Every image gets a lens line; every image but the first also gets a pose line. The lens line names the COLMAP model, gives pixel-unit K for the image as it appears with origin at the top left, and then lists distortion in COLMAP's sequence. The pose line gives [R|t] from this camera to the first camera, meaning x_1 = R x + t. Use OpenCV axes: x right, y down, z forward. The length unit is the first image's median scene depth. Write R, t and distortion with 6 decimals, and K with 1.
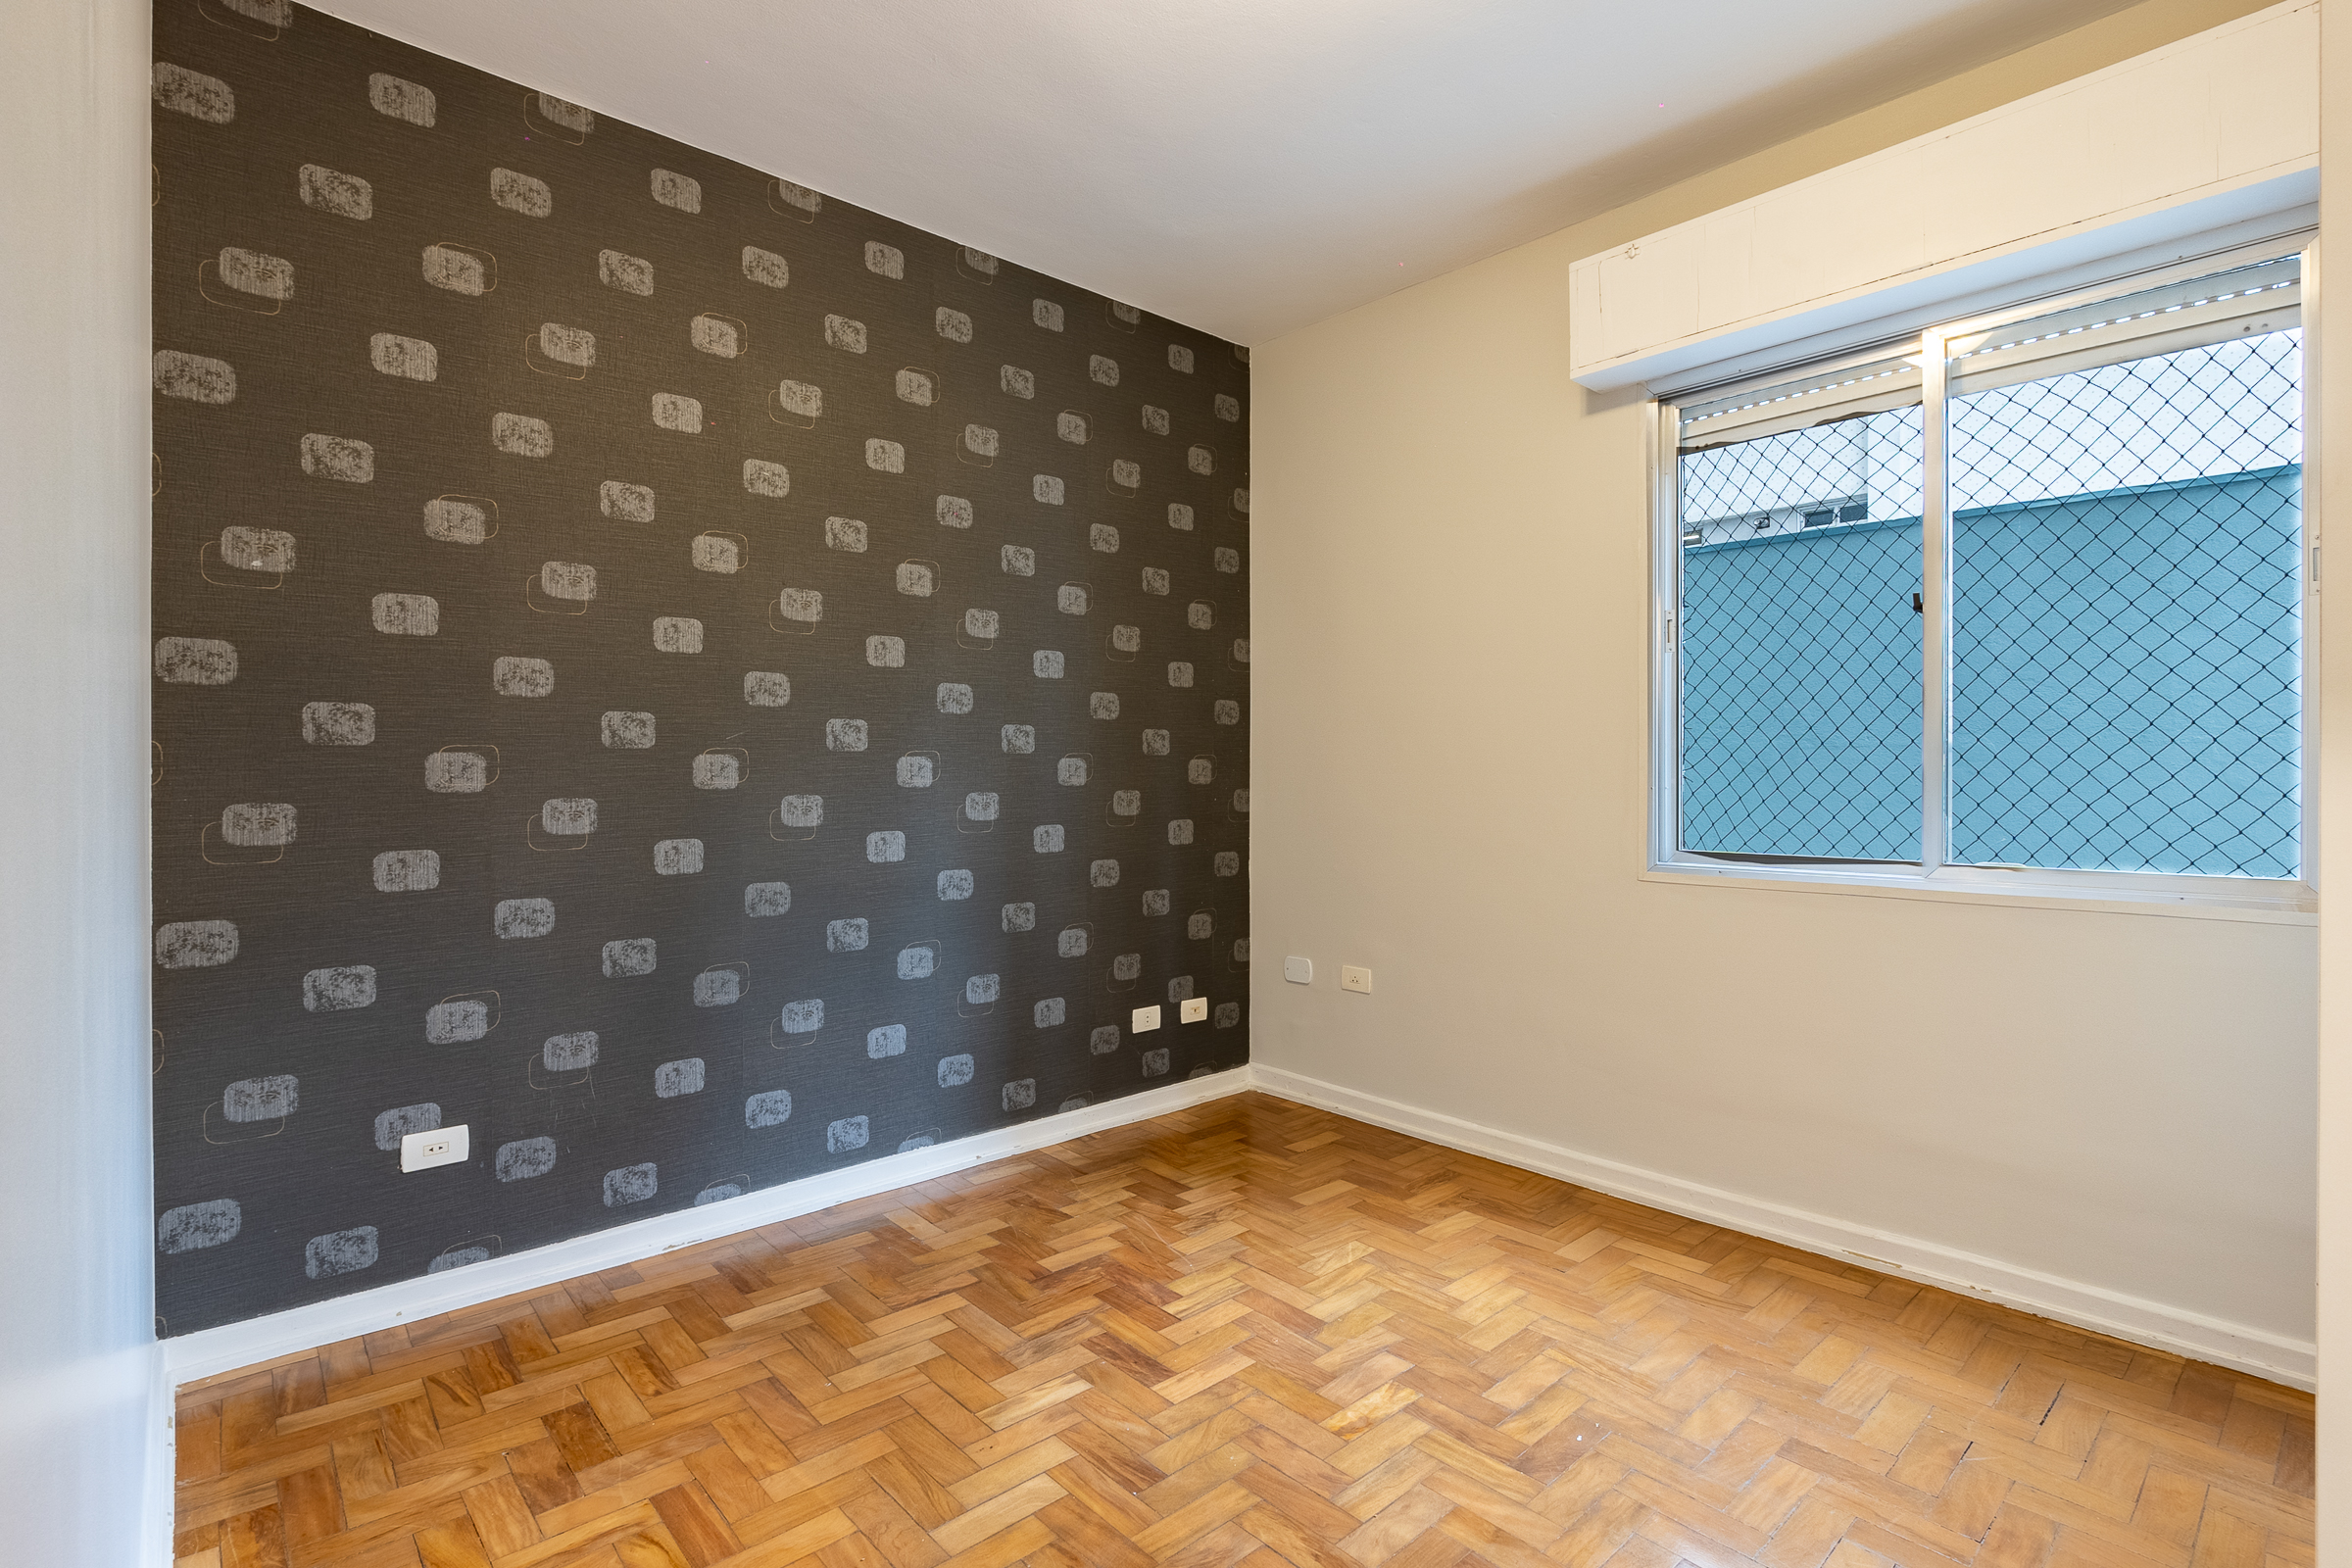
lens RADIAL K [[1081.1, 0, 1159.6], [0, 1081.1, 784.8], [0, 0, 1]] dist [-0.008294, 0.000518]
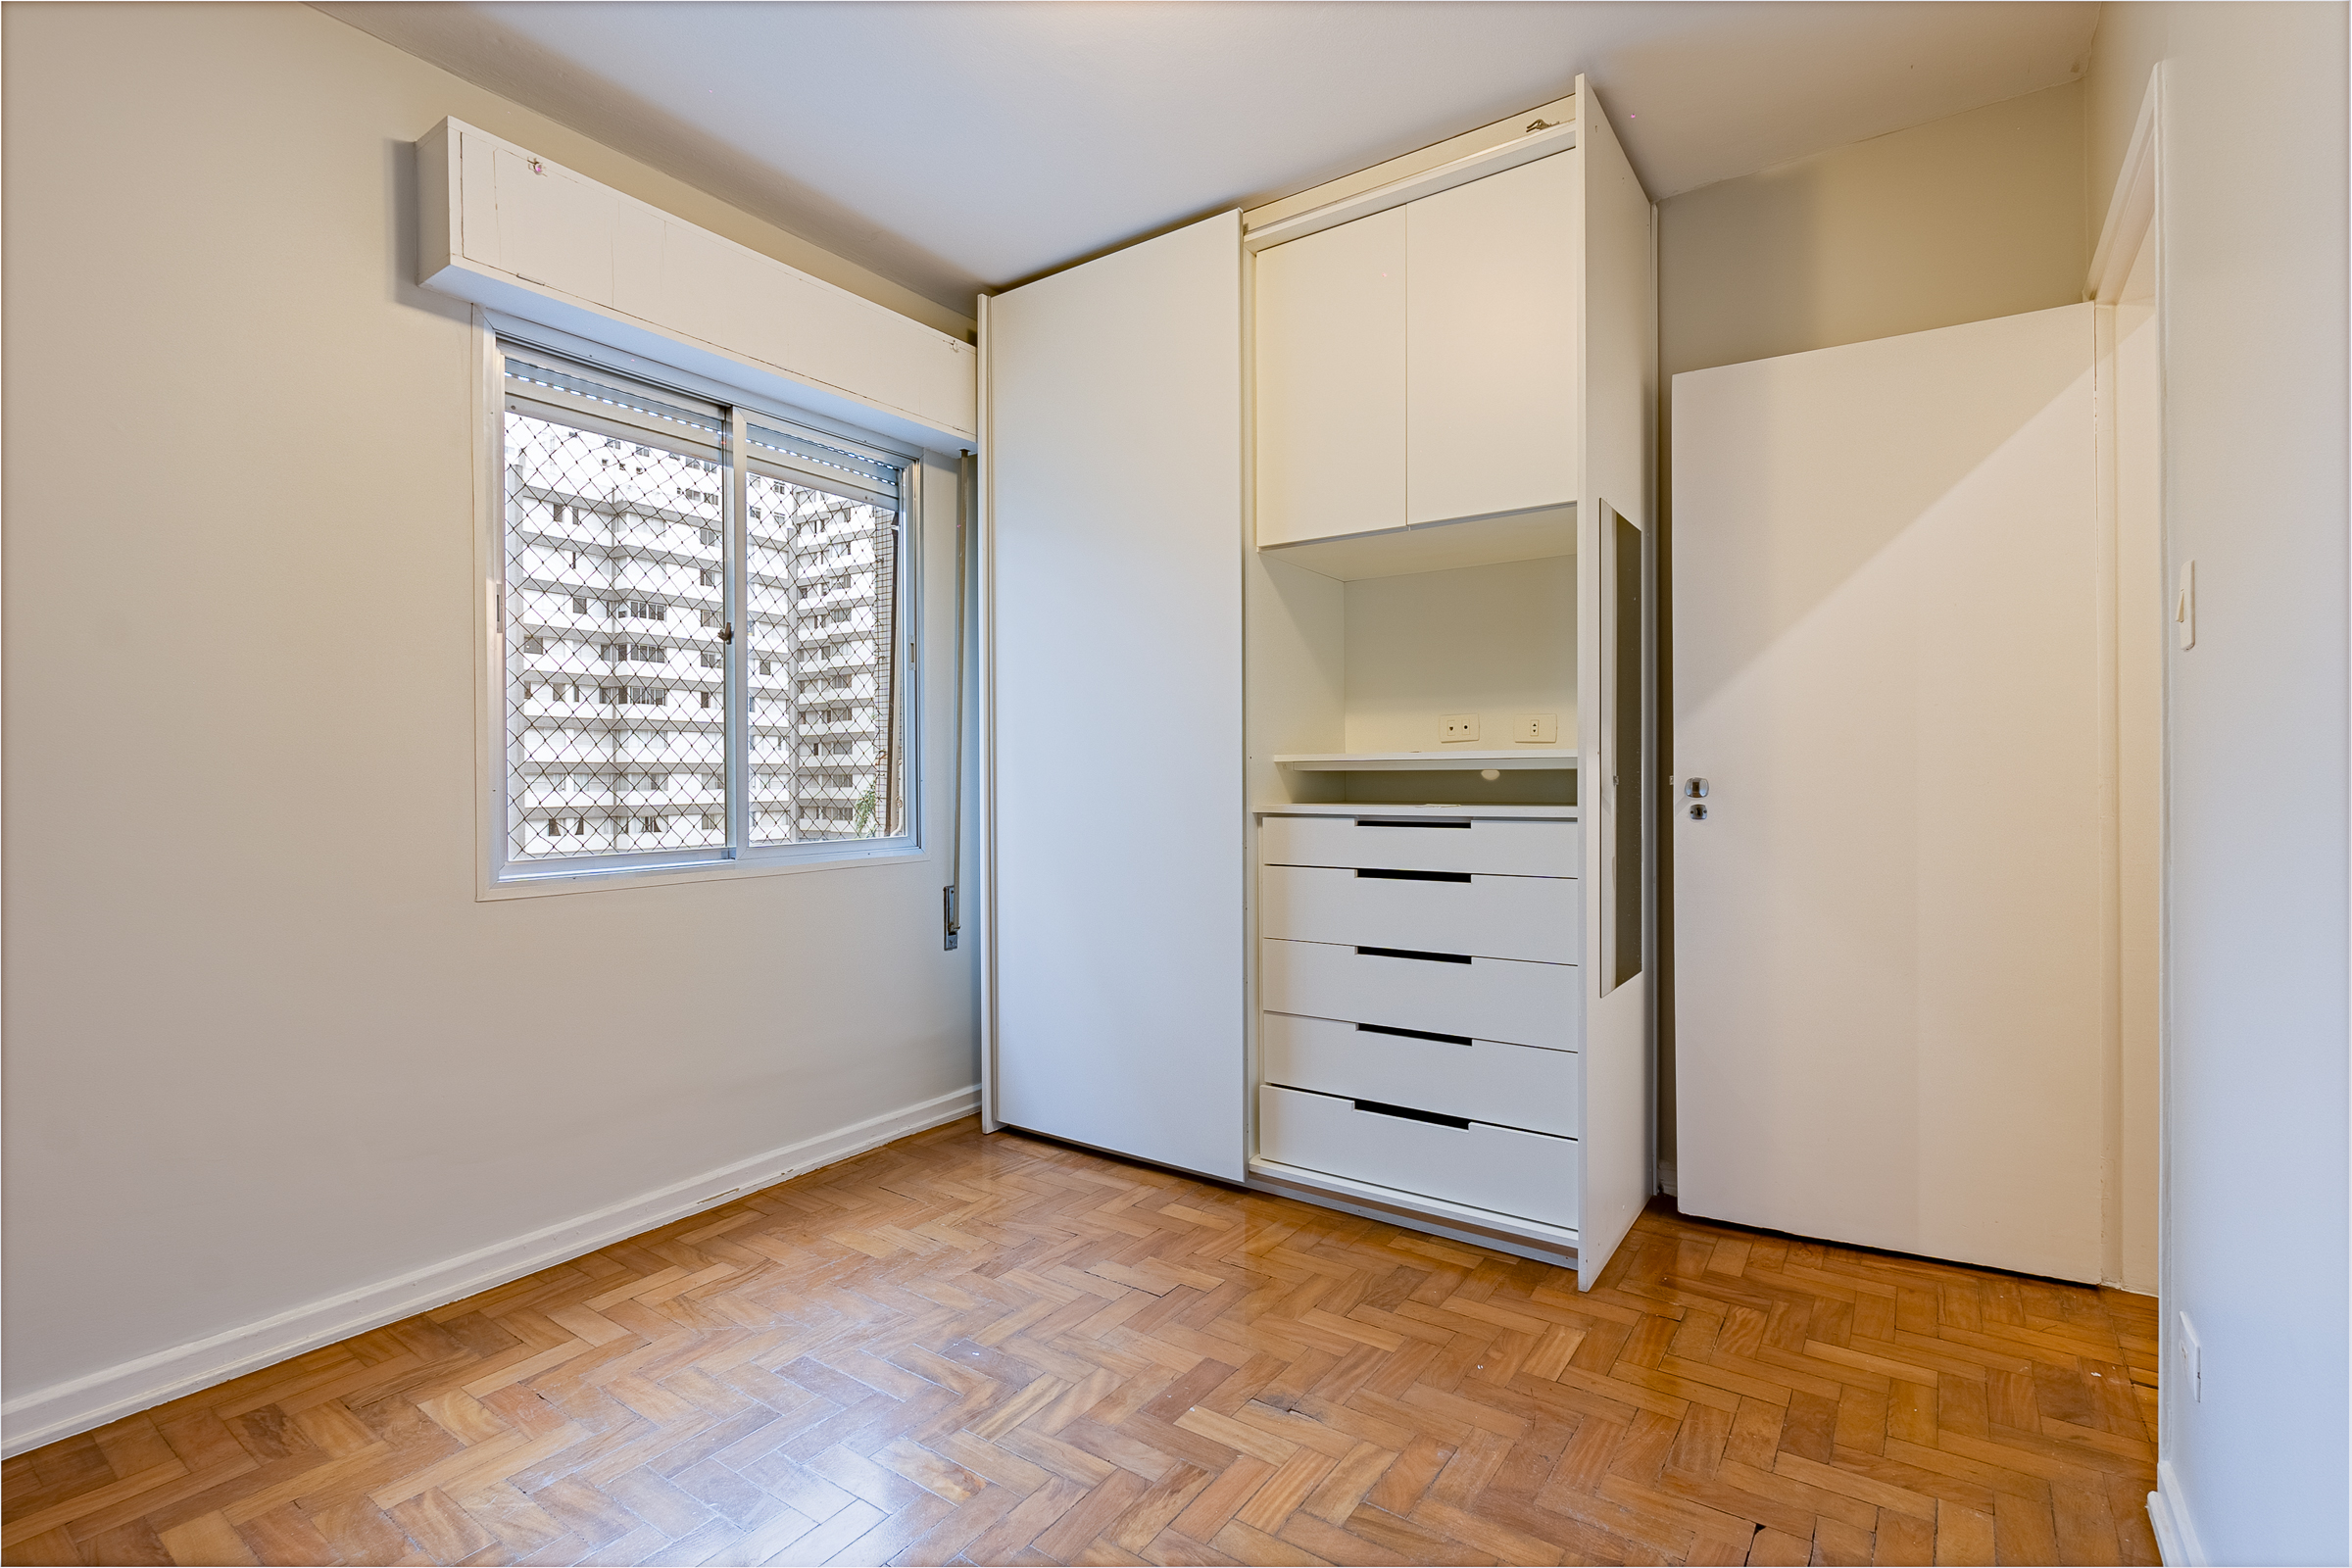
lens RADIAL K [[1081.1, 0, 1176.7], [0, 1081.1, 783.6], [0, 0, 1]] dist [-0.008294, 0.000518]
pose [[-0.232041, 0.001971, 0.972704, -0.581498], [0.019526, 0.999806, 0.002632, 0.008027], [-0.972510, 0.019604, -0.232034, 0.799633]]
